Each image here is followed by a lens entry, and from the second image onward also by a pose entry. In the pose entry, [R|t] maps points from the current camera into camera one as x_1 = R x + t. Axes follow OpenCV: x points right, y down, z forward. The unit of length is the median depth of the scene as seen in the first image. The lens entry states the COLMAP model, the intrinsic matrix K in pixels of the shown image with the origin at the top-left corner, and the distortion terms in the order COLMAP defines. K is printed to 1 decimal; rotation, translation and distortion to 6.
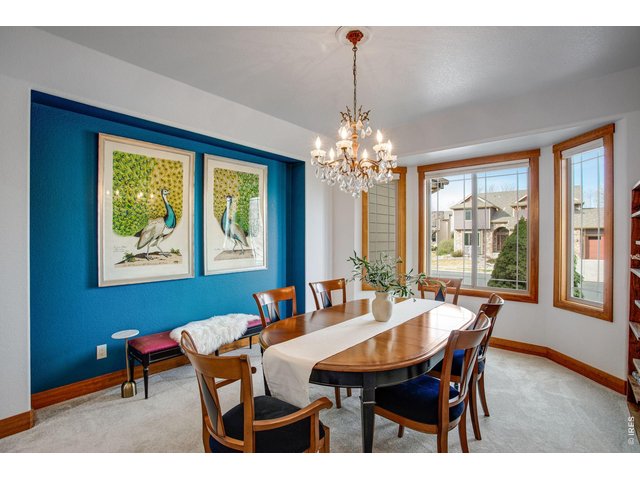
lens RADIAL K [[316.0, 0, 320.0], [0, 316.0, 240.0], [0, 0, 1]] dist [-0.000558, -0.000439]
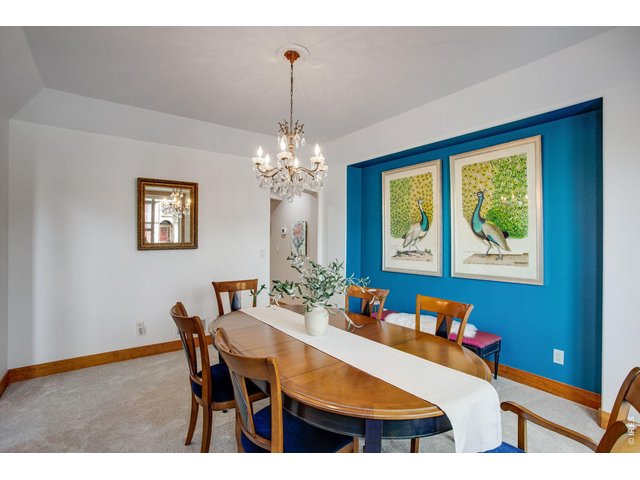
lens RADIAL K [[316.0, 0, 320.0], [0, 316.0, 240.0], [0, 0, 1]] dist [-0.000558, -0.000439]
pose [[-0.179835, 0.007089, -0.983671, 0.754980], [-0.004510, 0.999958, 0.008031, -0.012013], [0.983686, 0.005881, -0.179796, 0.822974]]
